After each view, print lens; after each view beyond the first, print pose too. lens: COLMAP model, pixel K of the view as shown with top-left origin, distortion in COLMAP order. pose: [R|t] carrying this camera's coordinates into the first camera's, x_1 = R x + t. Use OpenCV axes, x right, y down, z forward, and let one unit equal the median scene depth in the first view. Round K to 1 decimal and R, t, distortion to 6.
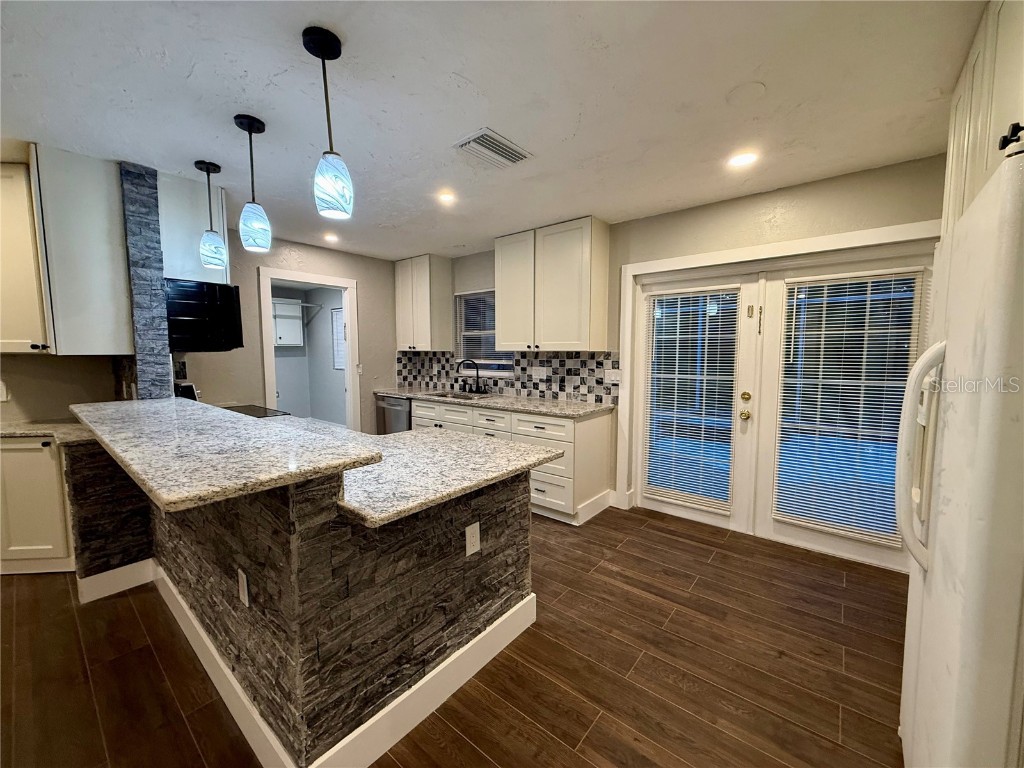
lens RADIAL K [[406.8, 0, 509.6], [0, 406.8, 384.4], [0, 0, 1]] dist [-0.000440, -0.000063]
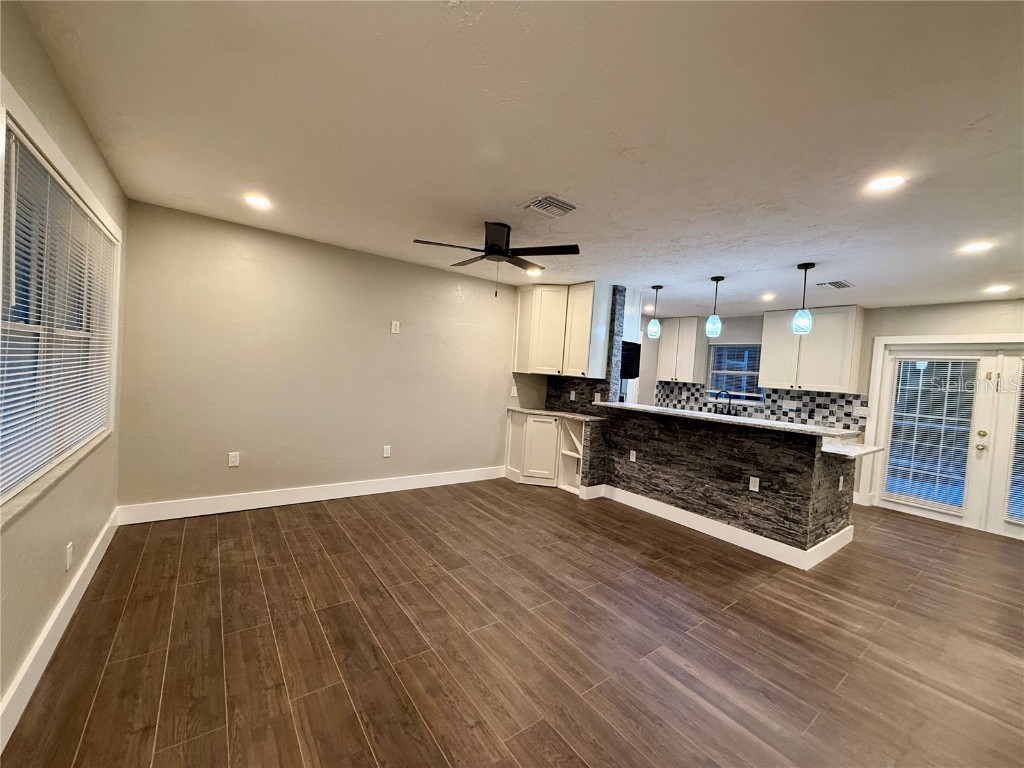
lens RADIAL K [[407.7, 0, 508.6], [0, 407.7, 384.7], [0, 0, 1]] dist [-0.000673, -0.000016]
pose [[0.968055, 0.073014, -0.239873, -0.580662], [-0.086065, 0.995301, -0.044379, 0.053488], [0.235505, 0.063606, 0.969789, -0.660797]]
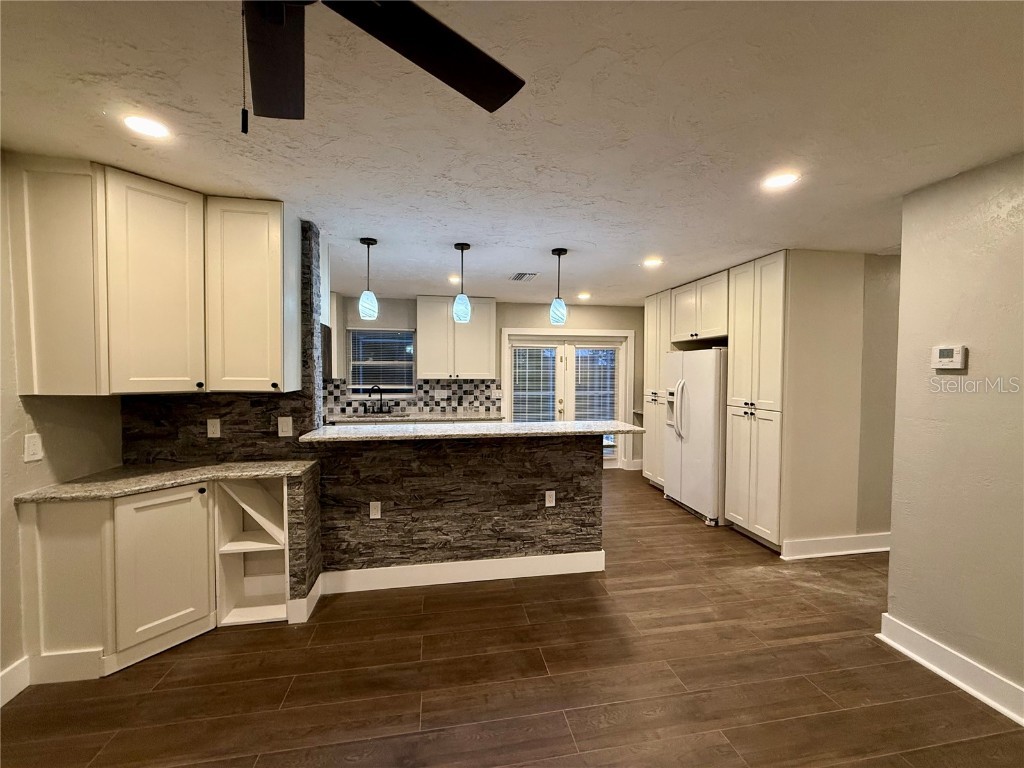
lens RADIAL K [[407.7, 0, 508.6], [0, 407.7, 384.7], [0, 0, 1]] dist [-0.000673, -0.000016]
pose [[0.648773, -0.022229, 0.760658, -0.898938], [0.056437, 0.998226, -0.018964, -0.022593], [-0.758887, 0.055233, 0.648876, -0.087730]]
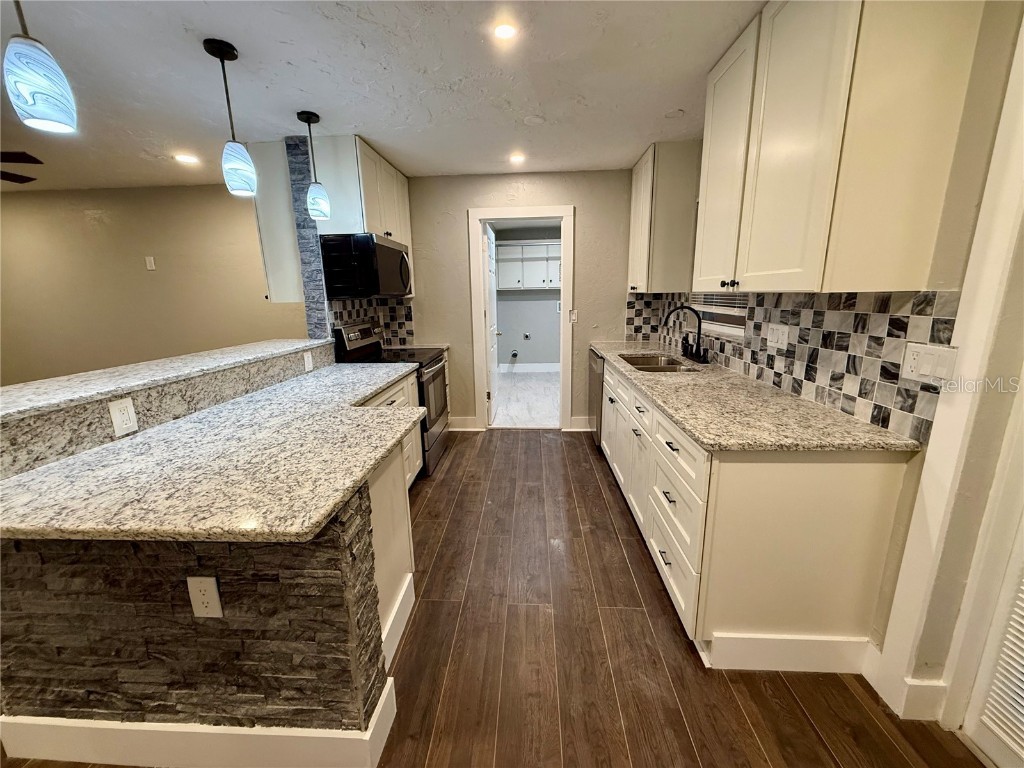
lens RADIAL K [[407.7, 0, 508.6], [0, 407.7, 384.7], [0, 0, 1]] dist [-0.000673, -0.000016]
pose [[0.591431, 0.164817, -0.789332, 0.302619], [-0.047572, 0.984315, 0.169886, -0.041929], [0.804951, -0.062925, 0.589995, 0.471717]]
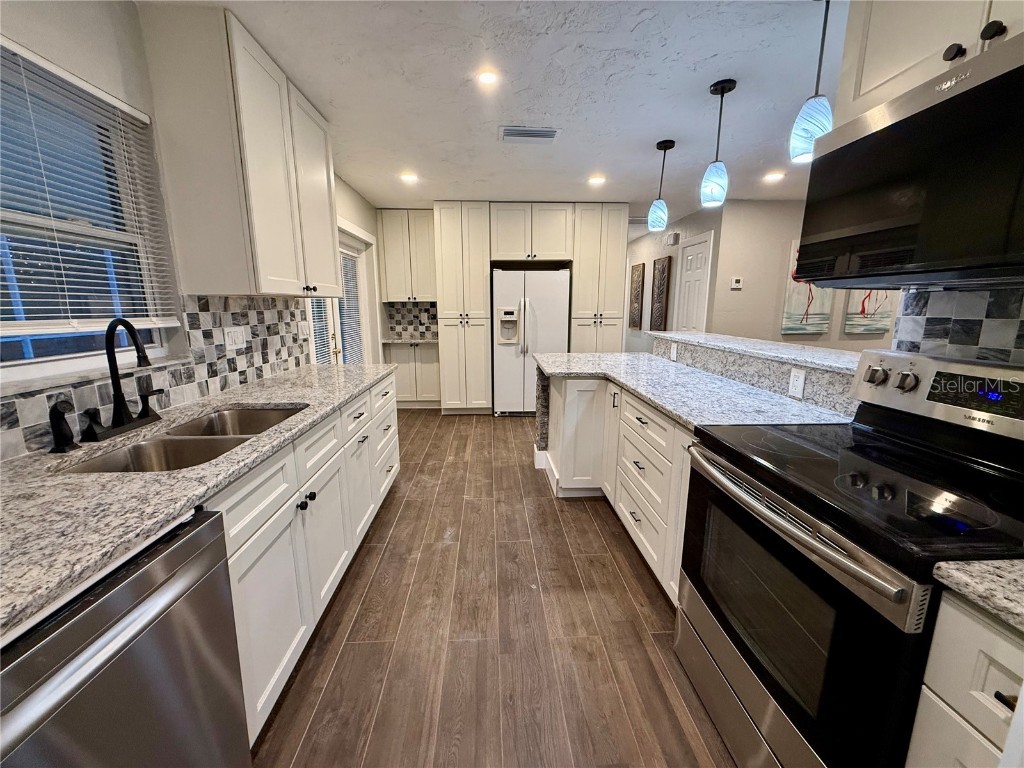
lens RADIAL K [[407.7, 0, 508.6], [0, 407.7, 384.7], [0, 0, 1]] dist [-0.000673, -0.000016]
pose [[-0.672367, -0.139228, 0.727007, -0.589717], [0.062506, 0.967965, 0.243181, -0.081078], [-0.737574, 0.208949, -0.642125, 1.172085]]
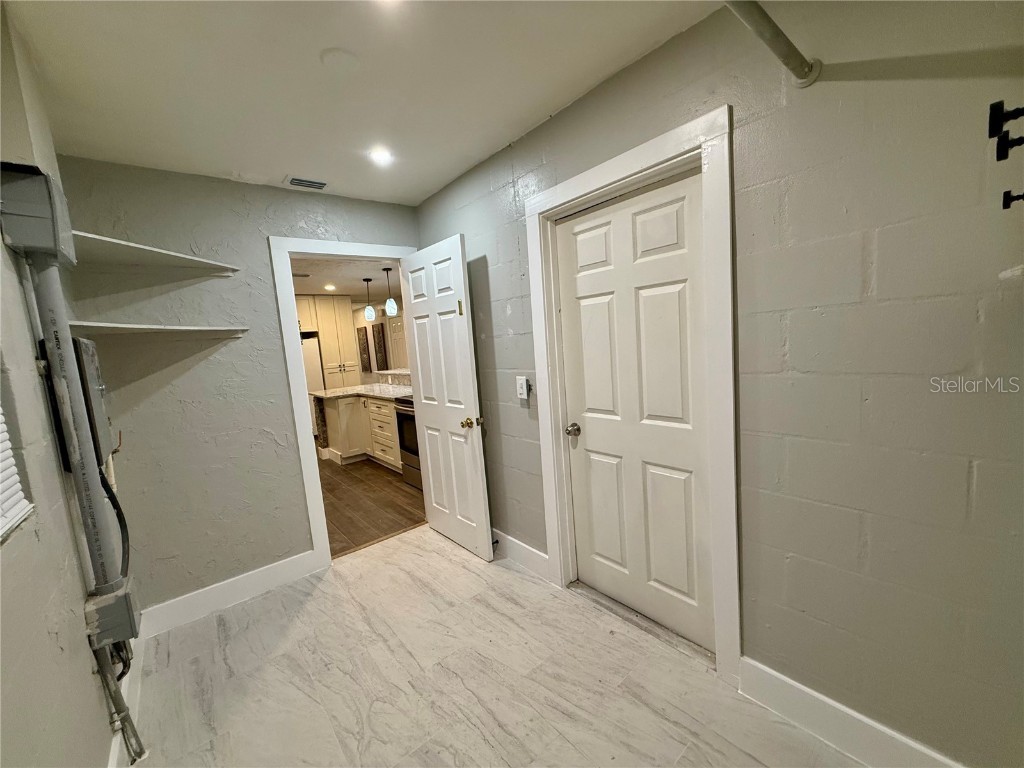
lens RADIAL K [[407.7, 0, 508.6], [0, 407.7, 384.7], [0, 0, 1]] dist [-0.000673, -0.000016]
pose [[-0.978180, 0.060109, 0.198876, -0.977187], [0.098441, 0.977054, 0.188876, -0.161518], [-0.182959, 0.204332, -0.961652, 1.840277]]
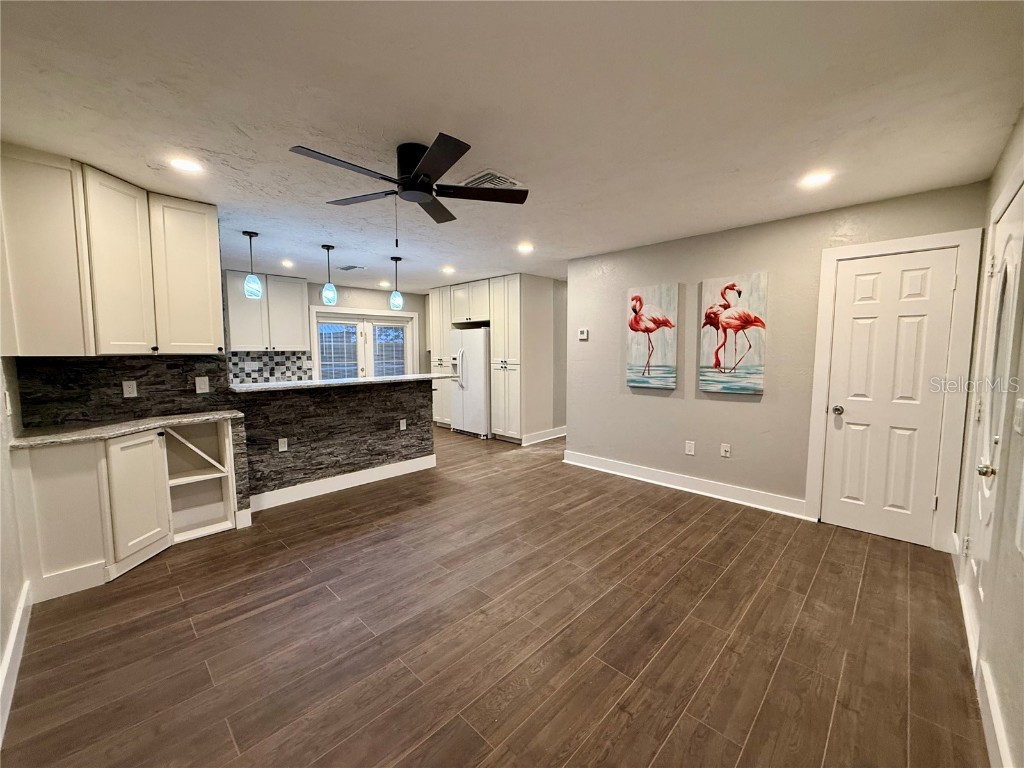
lens RADIAL K [[407.7, 0, 508.6], [0, 407.7, 384.7], [0, 0, 1]] dist [-0.000673, -0.000016]
pose [[0.084242, -0.086467, 0.992687, -1.414938], [0.083379, 0.993346, 0.079448, -0.000168], [-0.992951, 0.076076, 0.090891, -0.053741]]
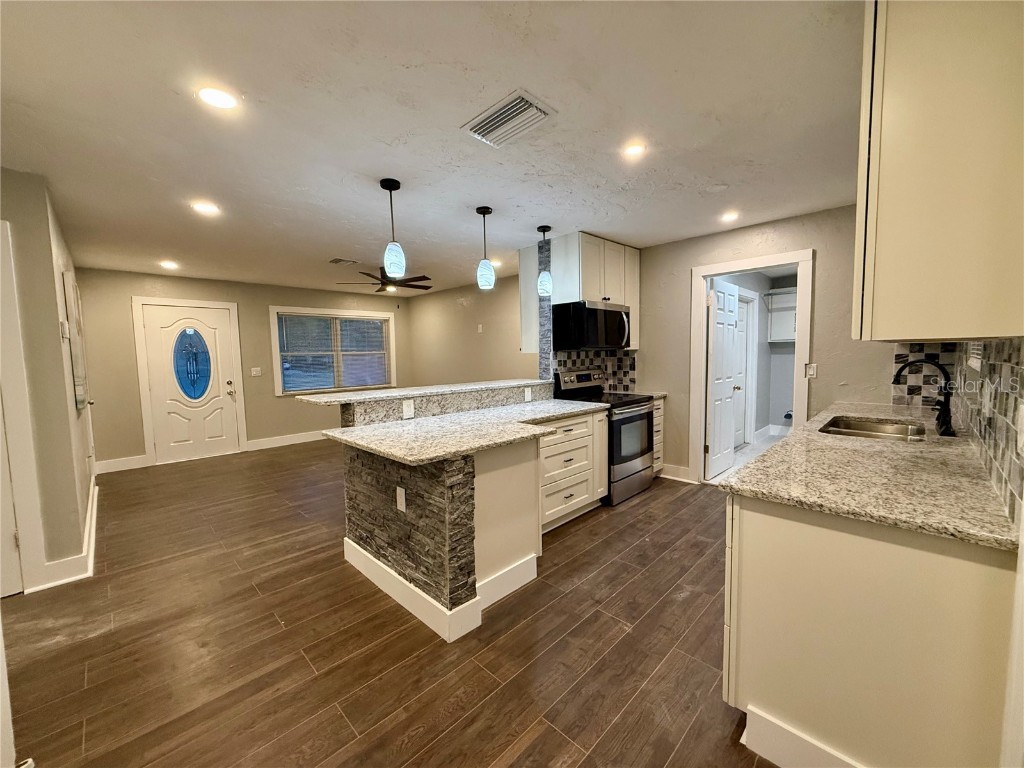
lens RADIAL K [[407.7, 0, 508.6], [0, 407.7, 384.7], [0, 0, 1]] dist [-0.000673, -0.000016]
pose [[-0.098188, 0.077624, -0.992136, 0.511868], [-0.062378, 0.994513, 0.083983, -0.048263], [0.993211, 0.070134, -0.092807, 0.655102]]
